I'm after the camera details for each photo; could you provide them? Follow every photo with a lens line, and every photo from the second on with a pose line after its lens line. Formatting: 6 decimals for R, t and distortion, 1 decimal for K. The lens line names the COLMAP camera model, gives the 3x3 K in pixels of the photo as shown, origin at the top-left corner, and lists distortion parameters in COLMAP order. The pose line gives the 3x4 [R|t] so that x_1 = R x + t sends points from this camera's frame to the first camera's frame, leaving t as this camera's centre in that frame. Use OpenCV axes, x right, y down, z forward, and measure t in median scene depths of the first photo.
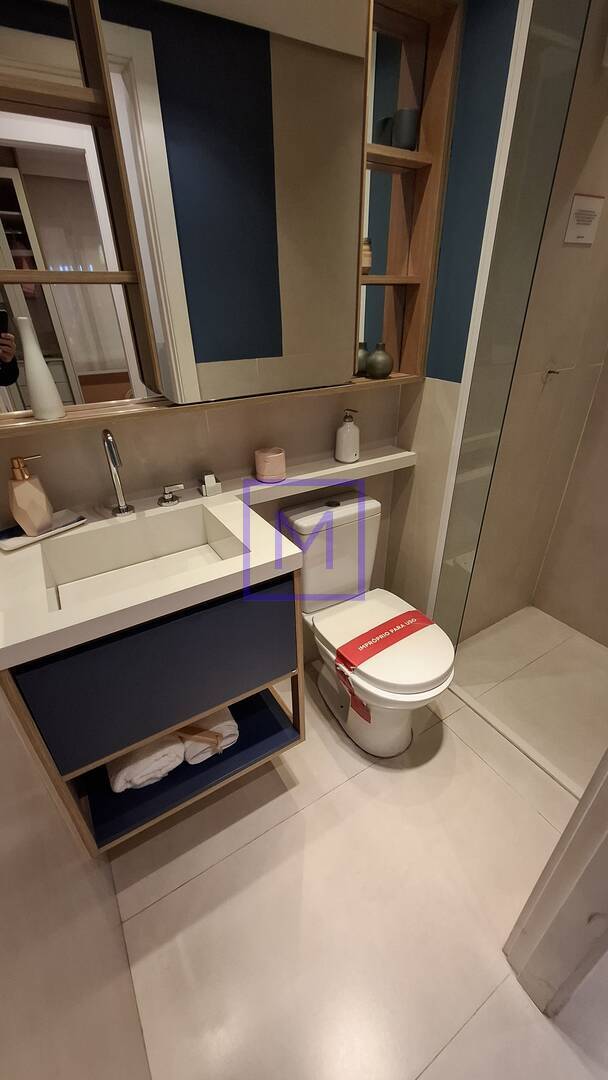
lens RADIAL K [[427.1, 0, 302.7], [0, 427.1, 543.2], [0, 0, 1]] dist [-0.006817, 0.003033]
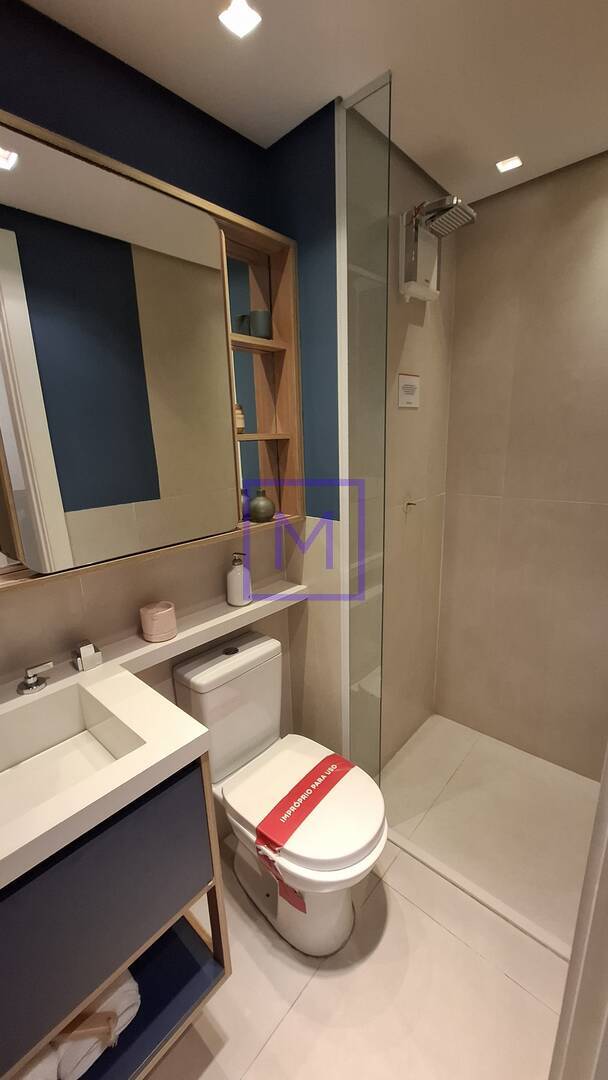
lens RADIAL K [[427.1, 0, 302.7], [0, 427.1, 543.2], [0, 0, 1]] dist [-0.006817, 0.003033]
pose [[0.957791, -0.081797, 0.275581, -0.018622], [0.152401, 0.957336, -0.245523, -0.071443], [-0.243740, 0.277159, 0.929394, 0.036116]]
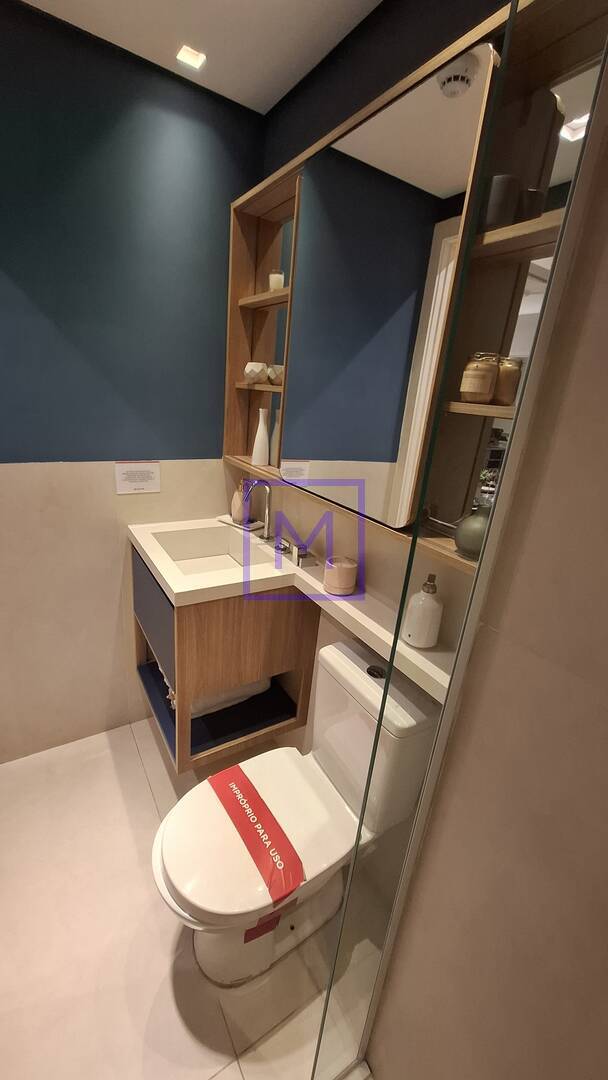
lens RADIAL K [[427.1, 0, 302.7], [0, 427.1, 543.2], [0, 0, 1]] dist [-0.006817, 0.003033]
pose [[0.013967, 0.354313, -0.935022, 0.778684], [-0.570737, 0.770642, 0.283498, -0.456929], [0.821014, 0.529692, 0.212983, 0.690597]]
